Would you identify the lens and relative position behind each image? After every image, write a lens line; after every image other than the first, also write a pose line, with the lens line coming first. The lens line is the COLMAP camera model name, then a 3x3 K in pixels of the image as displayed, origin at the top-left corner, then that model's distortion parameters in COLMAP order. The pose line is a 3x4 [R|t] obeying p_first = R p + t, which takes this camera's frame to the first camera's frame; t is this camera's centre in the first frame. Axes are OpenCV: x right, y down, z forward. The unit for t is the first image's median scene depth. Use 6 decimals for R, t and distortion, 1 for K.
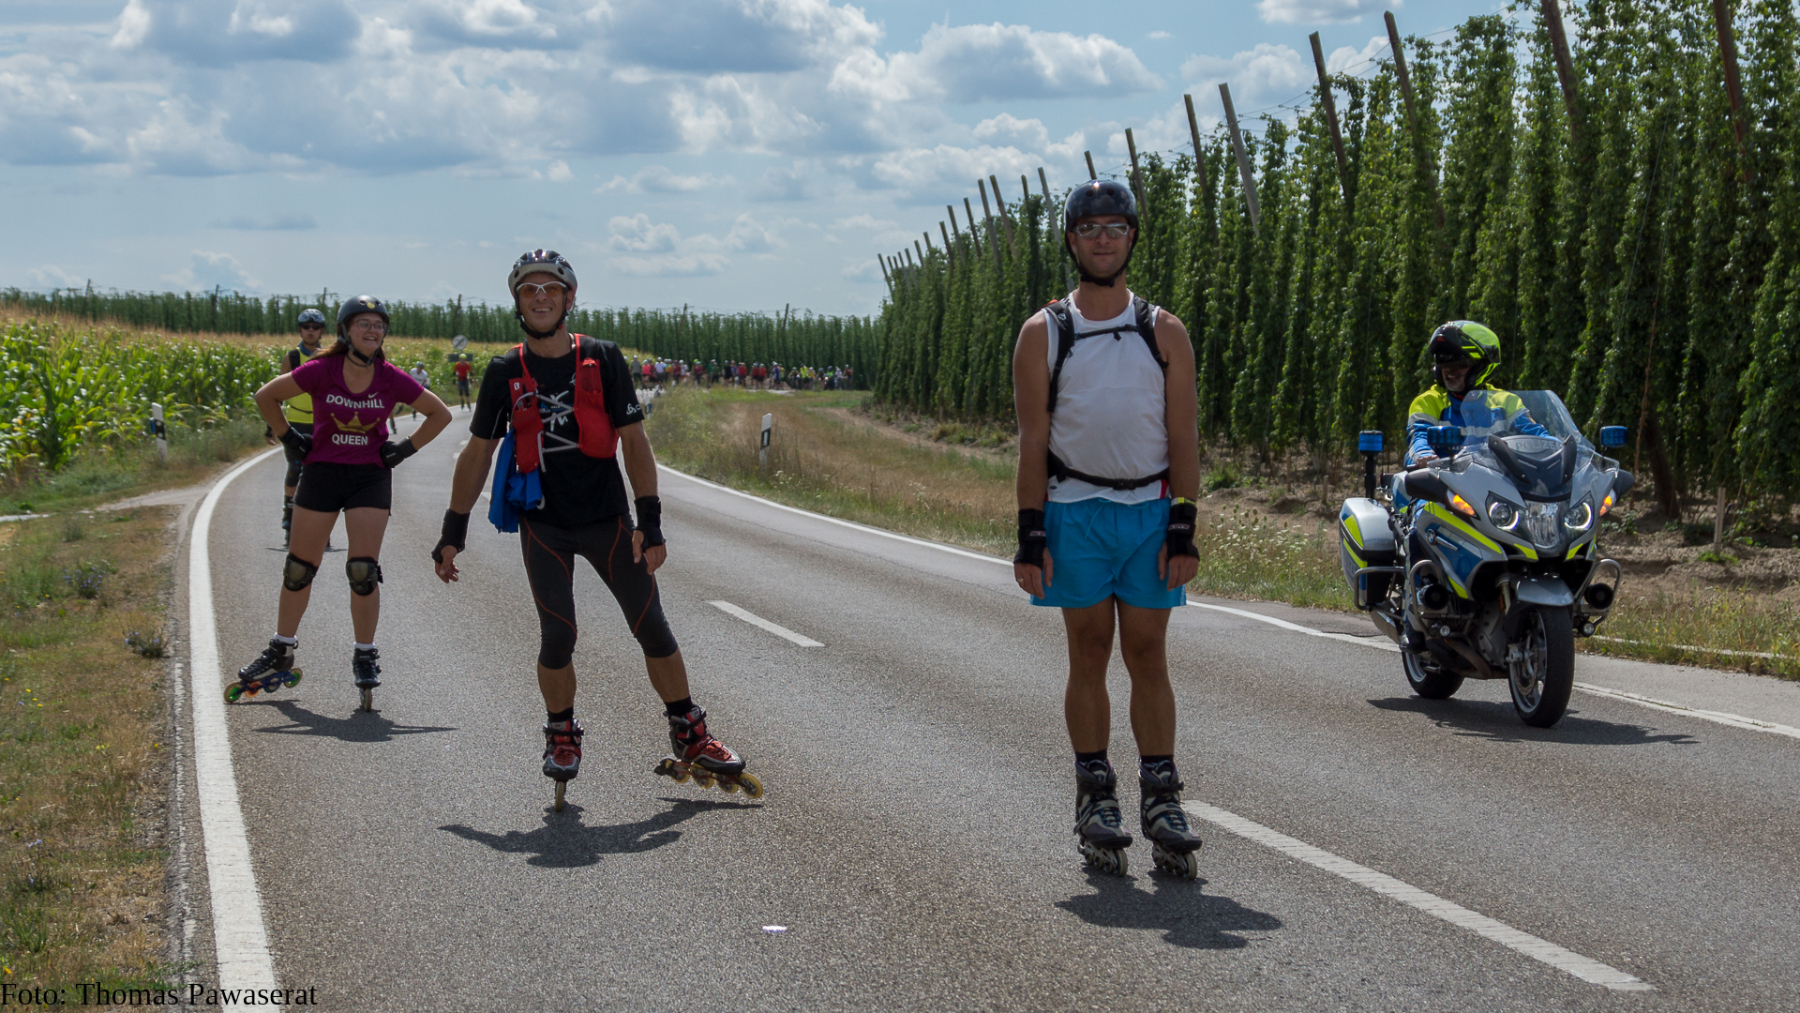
lens RADIAL K [[3706.0, 0, 901.1], [0, 3706.0, 552.4], [0, 0, 1]] dist [-0.018204, 0.217886]
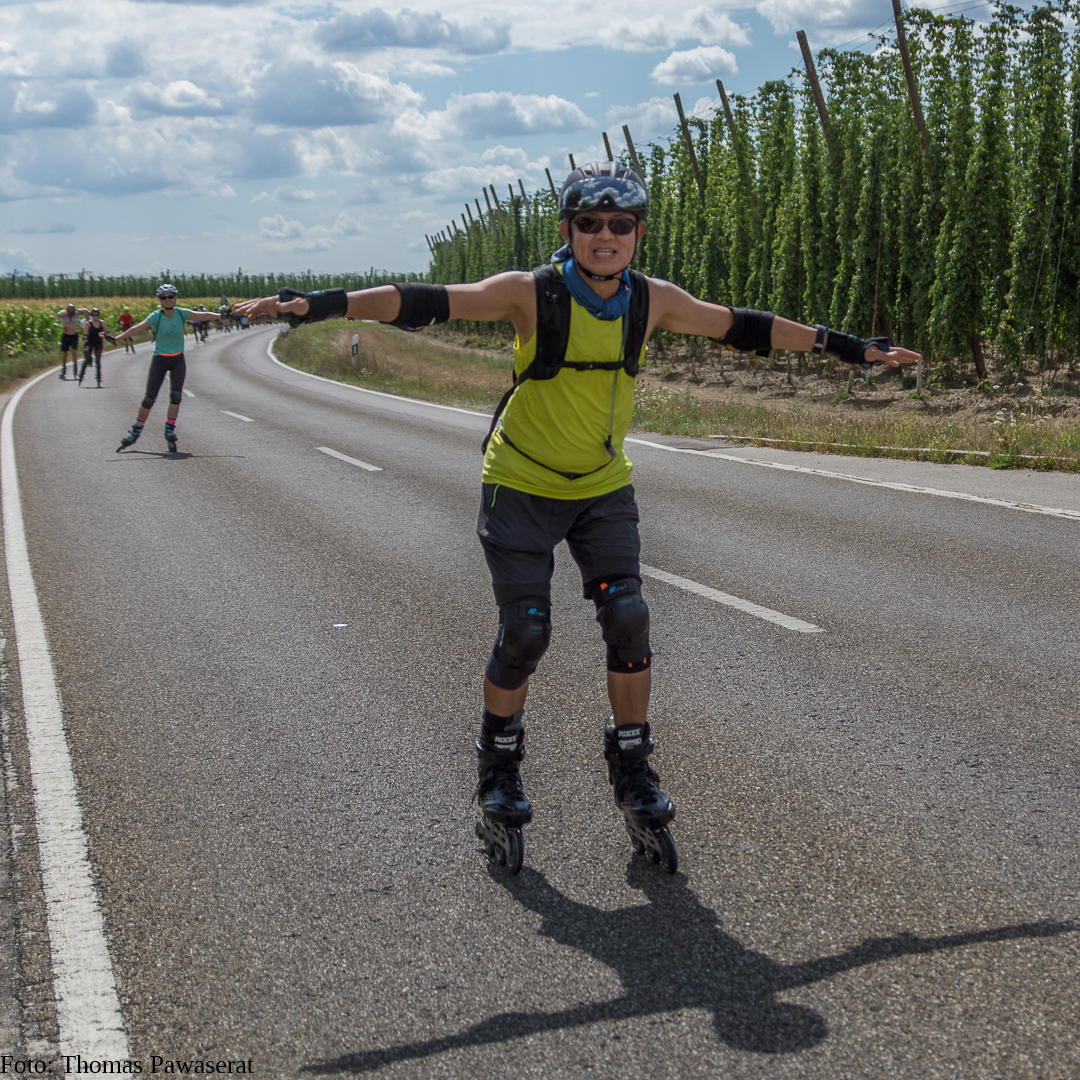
lens RADIAL K [[2304.3, 0, 653.3], [0, 2304.3, 352.9], [0, 0, 1]] dist [-0.011247, 0.151362]
pose [[0.995434, -0.042846, 0.085292, 0.007463], [0.045044, 0.998696, -0.024024, 0.001215], [-0.084152, 0.027756, 0.996066, -0.032680]]
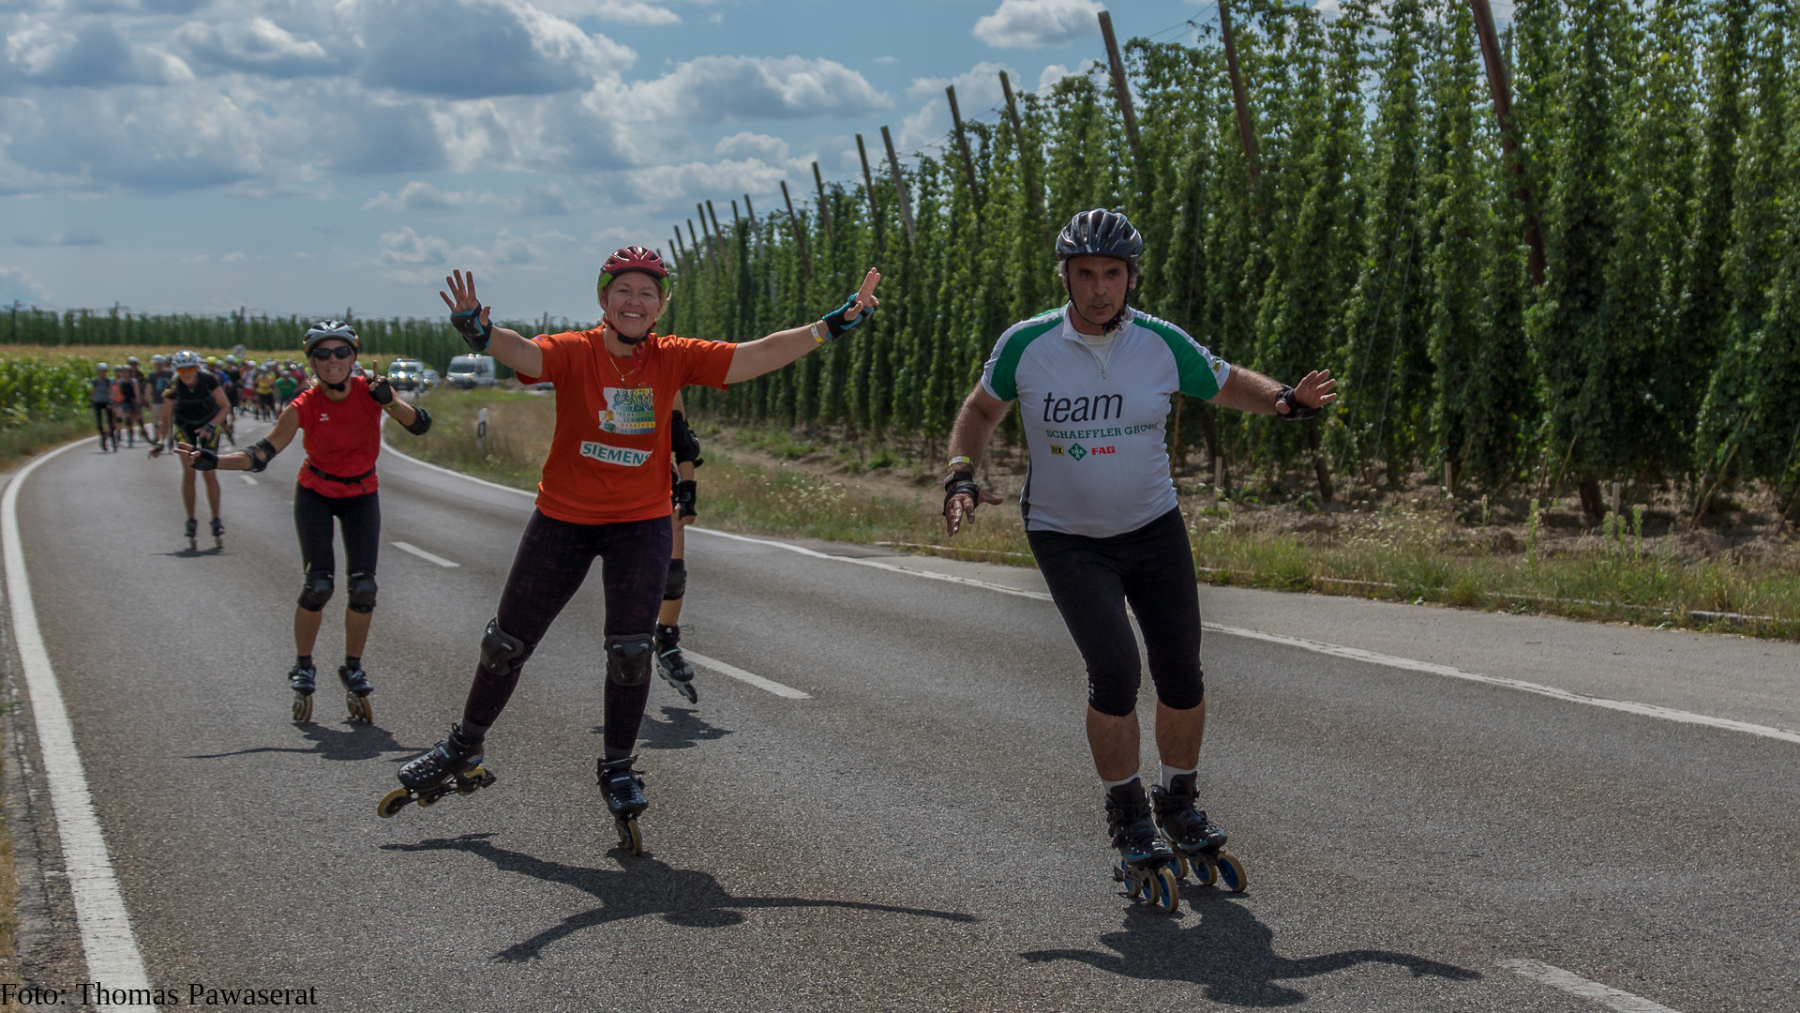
lens RADIAL K [[3909.5, 0, 1035.0], [0, 3909.5, 504.9], [0, 0, 1]] dist [-0.002646, -0.075232]
pose [[0.997131, -0.014026, 0.074381, 0.043989], [0.015082, 0.999793, -0.013664, 0.012833], [-0.074174, 0.014747, 0.997136, -0.264286]]
